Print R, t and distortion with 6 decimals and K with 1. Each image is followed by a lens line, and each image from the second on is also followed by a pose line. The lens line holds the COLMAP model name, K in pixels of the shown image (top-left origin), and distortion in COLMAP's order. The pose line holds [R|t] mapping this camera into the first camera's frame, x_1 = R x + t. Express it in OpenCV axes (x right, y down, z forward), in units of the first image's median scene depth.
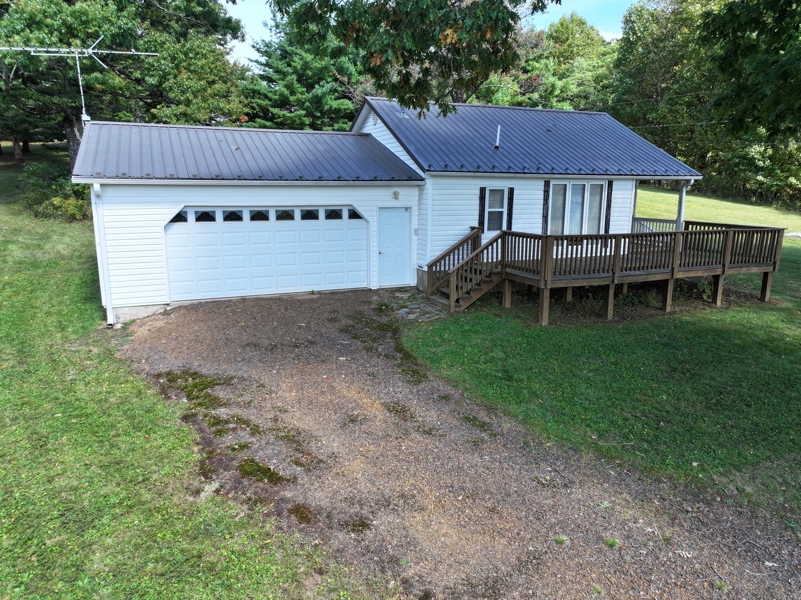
lens RADIAL K [[560.2, 0, 399.0], [0, 560.2, 304.8], [0, 0, 1]] dist [-0.012982, 0.034878]
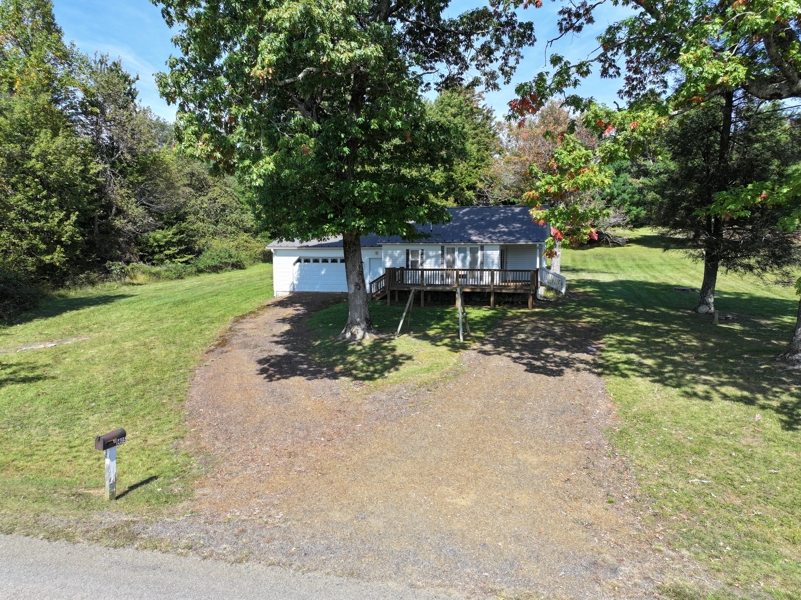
lens RADIAL K [[560.2, 0, 403.1], [0, 560.2, 301.0], [0, 0, 1]] dist [-0.012982, 0.034878]
pose [[0.768438, 0.050092, -0.637961, 1.553221], [-0.130027, 0.988357, -0.079015, 0.168035], [0.626575, 0.143670, 0.766004, -0.675569]]
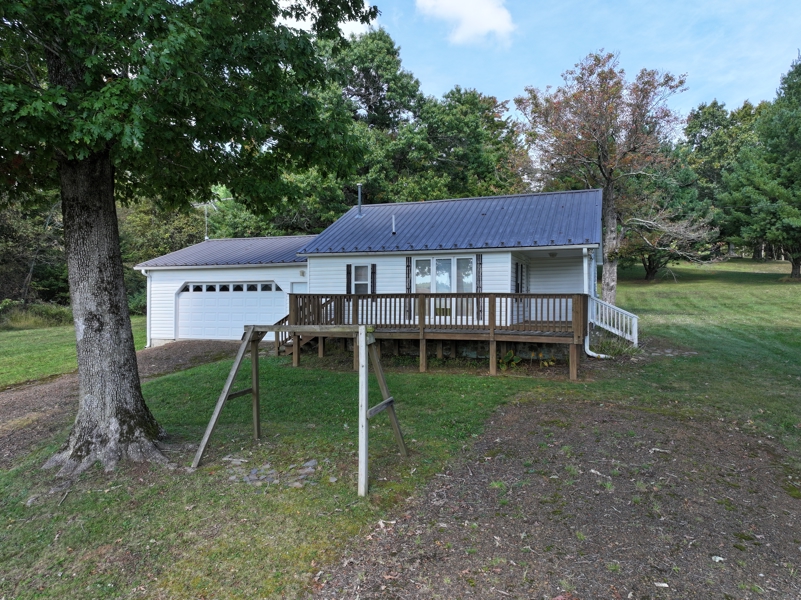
lens RADIAL K [[560.2, 0, 400.0], [0, 560.2, 292.1], [0, 0, 1]] dist [-0.012982, 0.034878]
pose [[0.722248, -0.019085, -0.691371, 1.088978], [-0.139596, 0.975024, -0.172746, 0.048999], [0.677400, 0.221278, 0.701545, 0.216182]]
